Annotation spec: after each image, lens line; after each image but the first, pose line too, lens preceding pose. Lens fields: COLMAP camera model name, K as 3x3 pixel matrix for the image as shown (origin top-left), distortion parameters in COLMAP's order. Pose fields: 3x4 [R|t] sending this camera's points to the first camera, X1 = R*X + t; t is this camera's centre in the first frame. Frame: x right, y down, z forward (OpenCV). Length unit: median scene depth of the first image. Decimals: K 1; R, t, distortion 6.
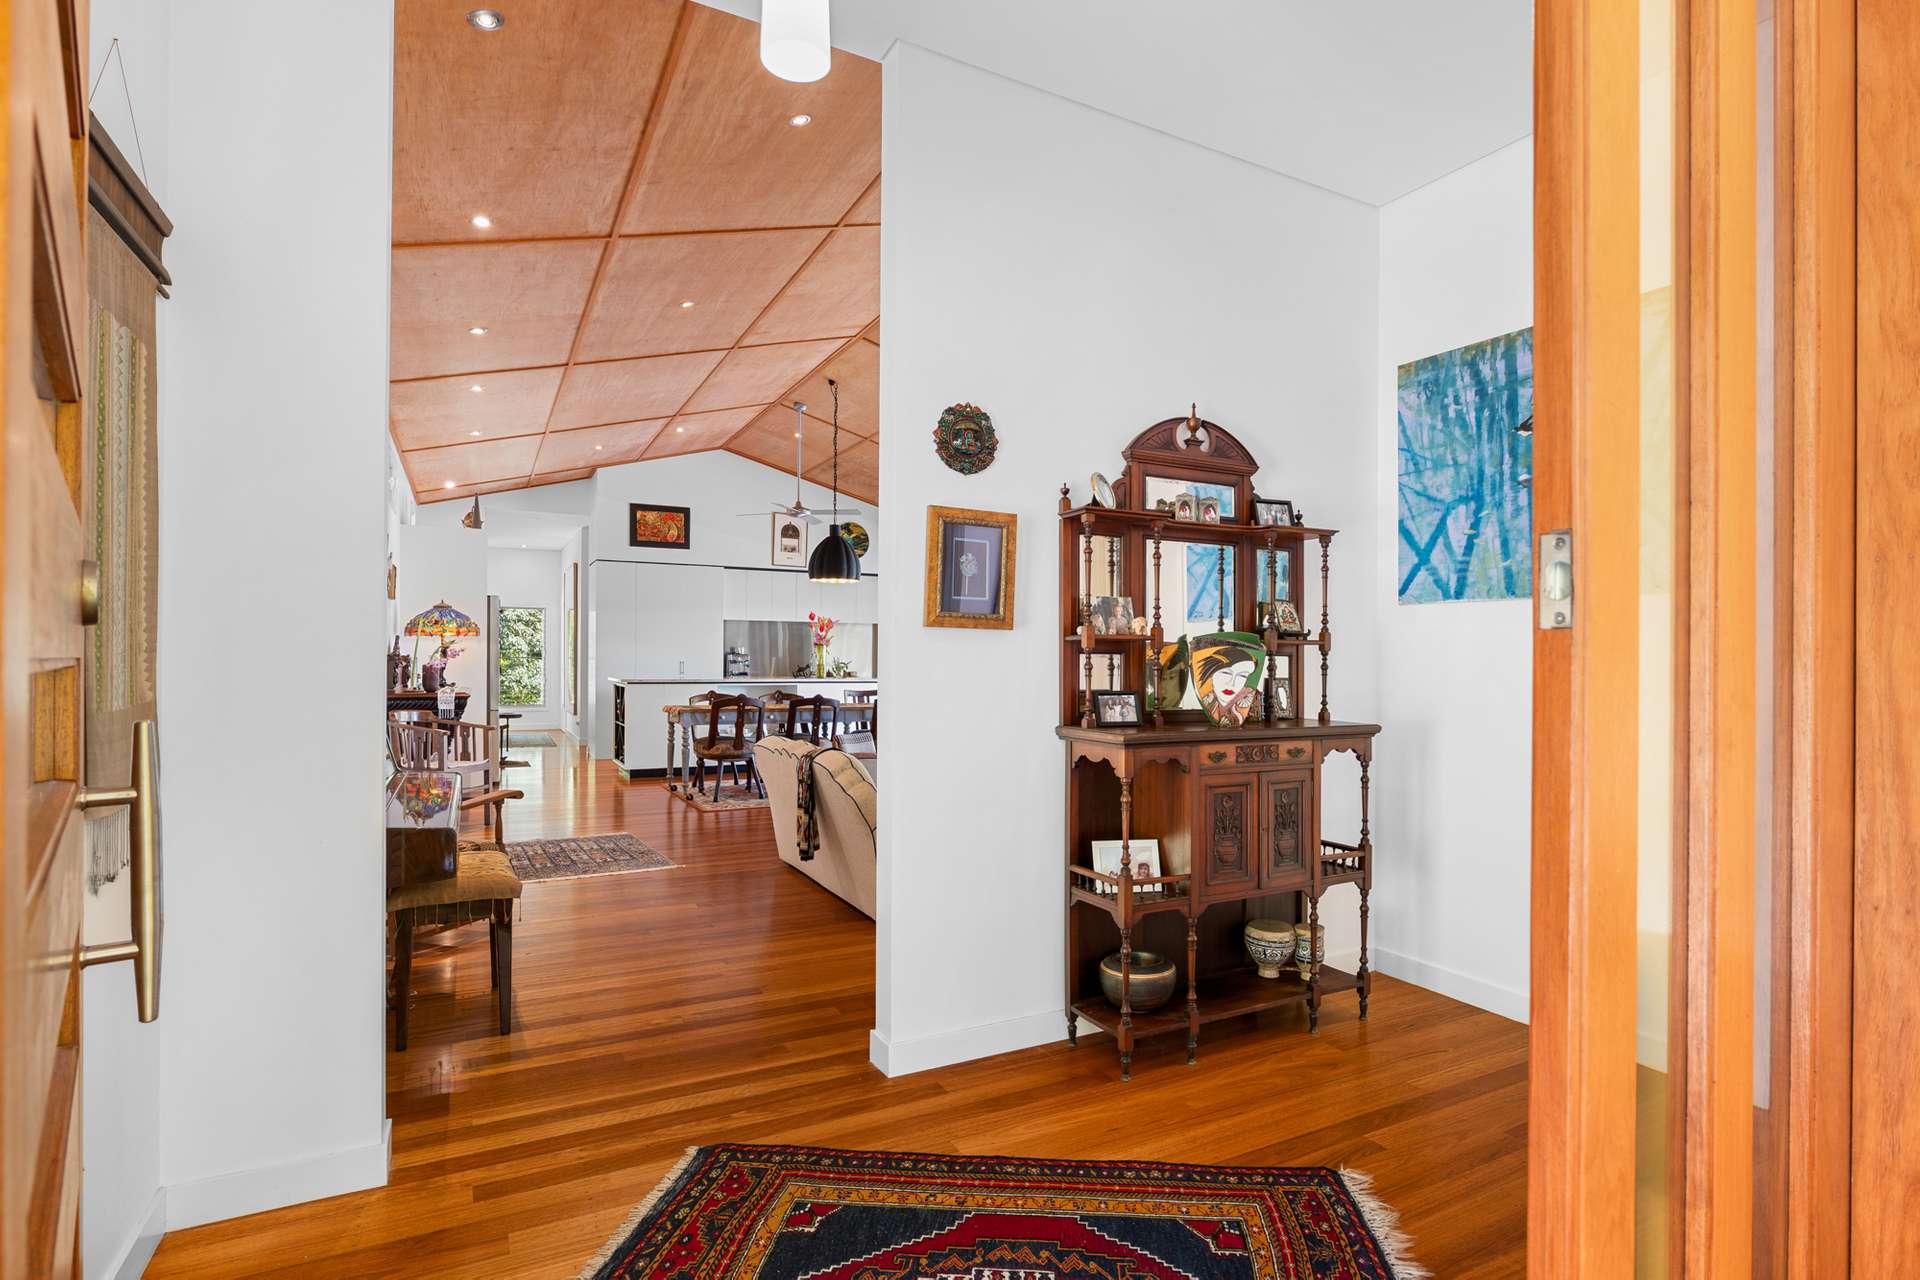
lens RADIAL K [[984.7, 0, 1007.6], [0, 984.7, 660.8], [0, 0, 1]] dist [-0.004222, -0.000044]
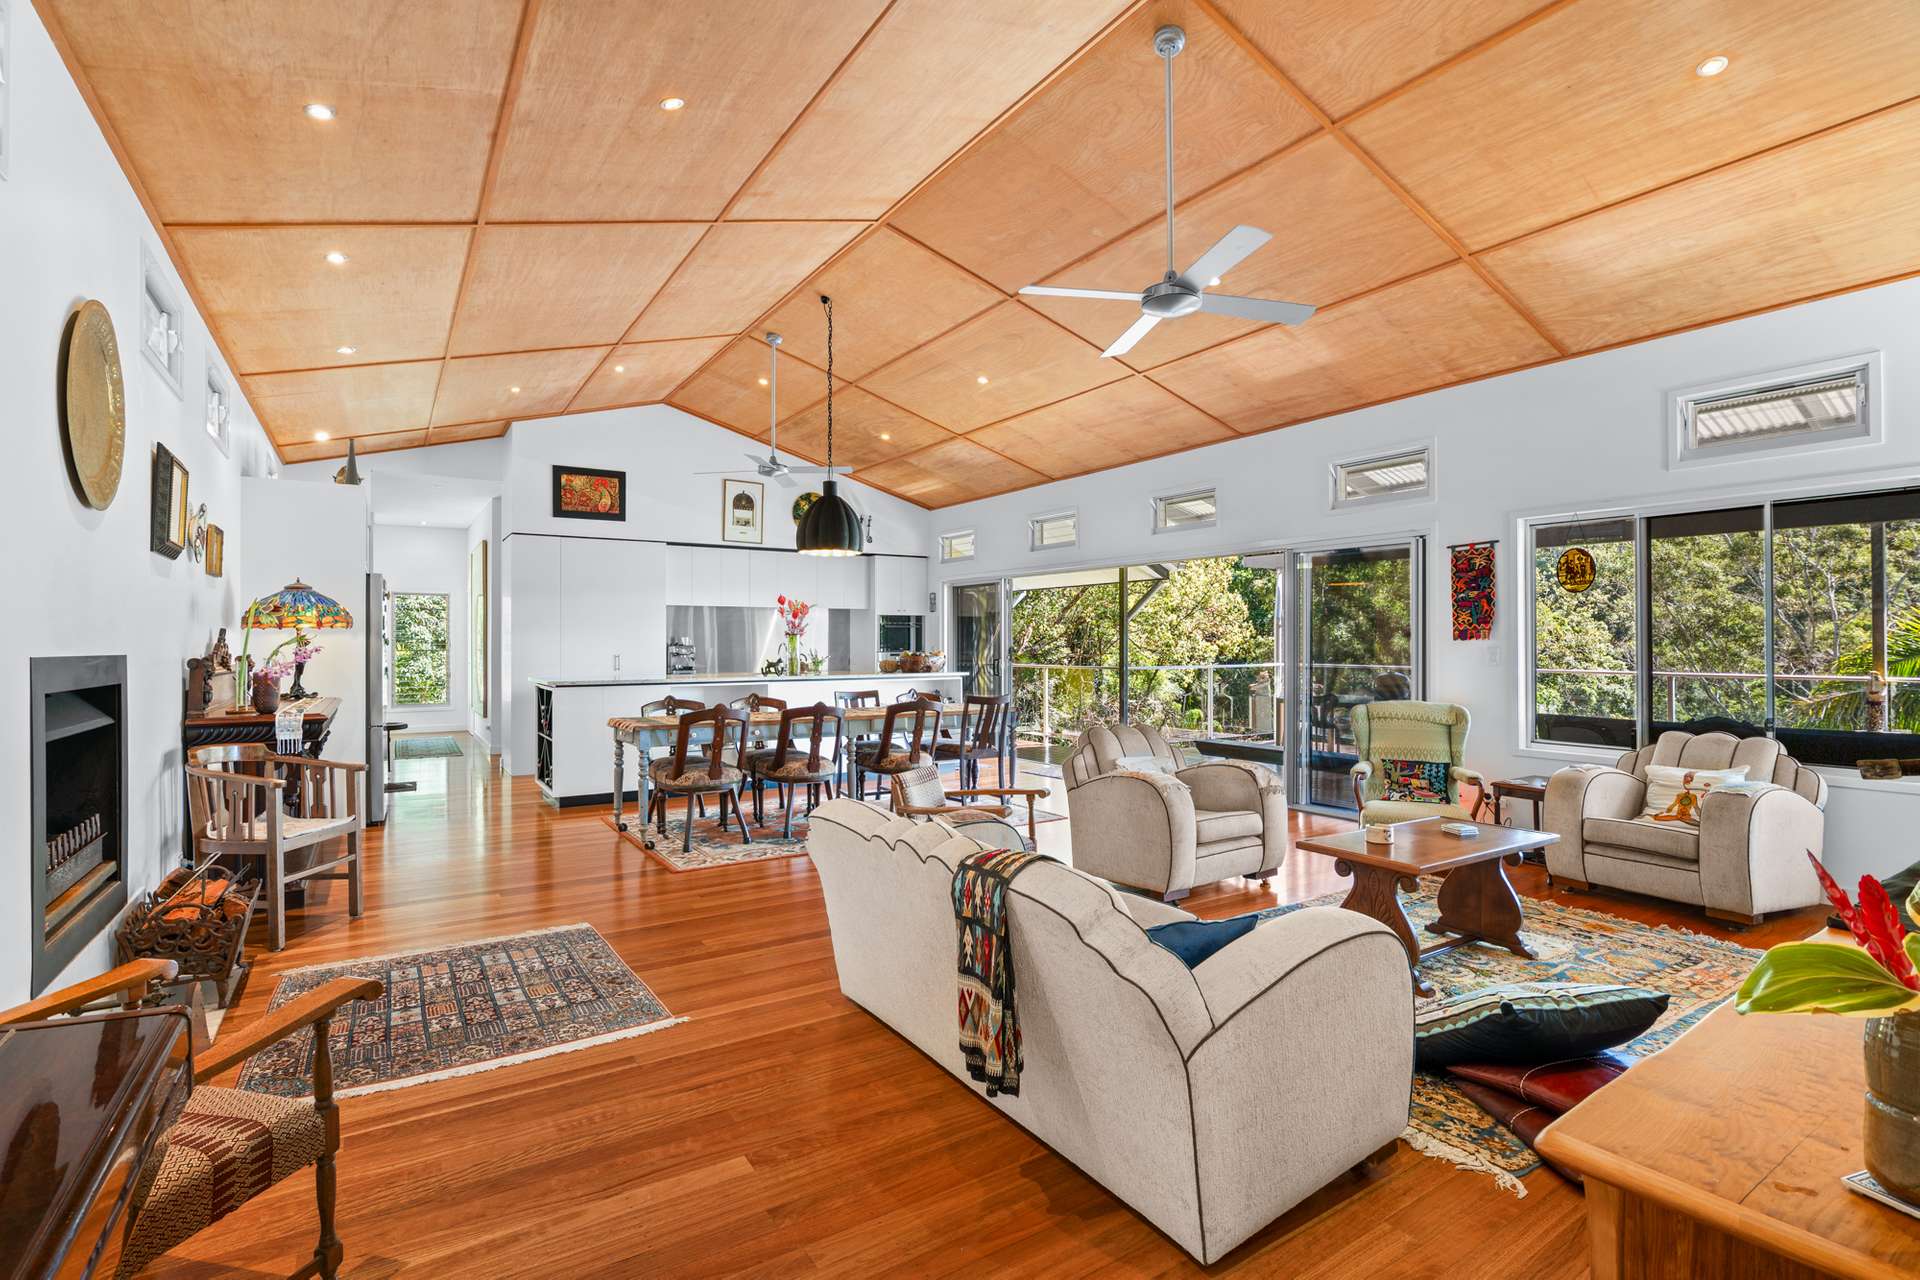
lens RADIAL K [[888.5, 0, 958.3], [0, 888.5, 636.8], [0, 0, 1]] dist [-0.022250, 0.006041]
pose [[0.996736, -0.008458, 0.080286, -0.122756], [0.008996, 0.999939, -0.006343, -0.009008], [-0.080228, 0.007044, 0.996752, 0.272024]]
